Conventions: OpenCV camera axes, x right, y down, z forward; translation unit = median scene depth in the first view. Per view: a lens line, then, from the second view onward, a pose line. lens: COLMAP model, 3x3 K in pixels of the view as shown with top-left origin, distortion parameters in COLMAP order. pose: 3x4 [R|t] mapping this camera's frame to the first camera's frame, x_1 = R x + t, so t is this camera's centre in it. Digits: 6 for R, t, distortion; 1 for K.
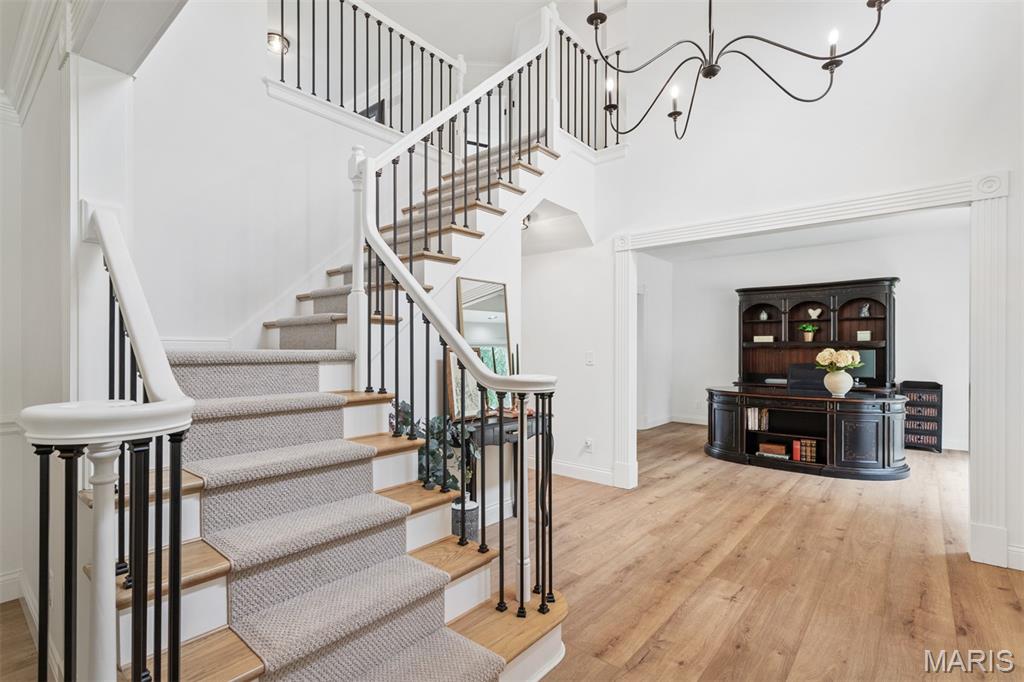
lens RADIAL K [[490.5, 0, 504.9], [0, 490.5, 347.3], [0, 0, 1]] dist [0.002952, 0.000116]
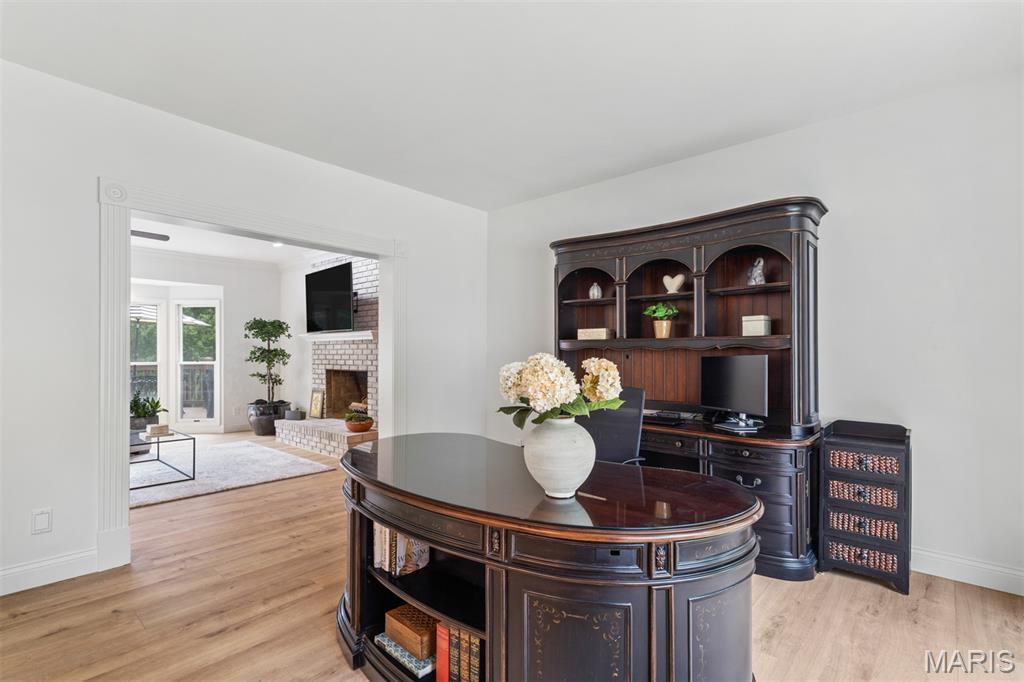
lens RADIAL K [[490.5, 0, 511.1], [0, 490.5, 346.9], [0, 0, 1]] dist [0.002952, 0.000116]
pose [[0.999712, -0.002816, -0.023847, 0.506502], [0.002735, 0.999990, -0.003402, -0.001476], [0.023857, 0.003336, 0.999710, 0.514893]]
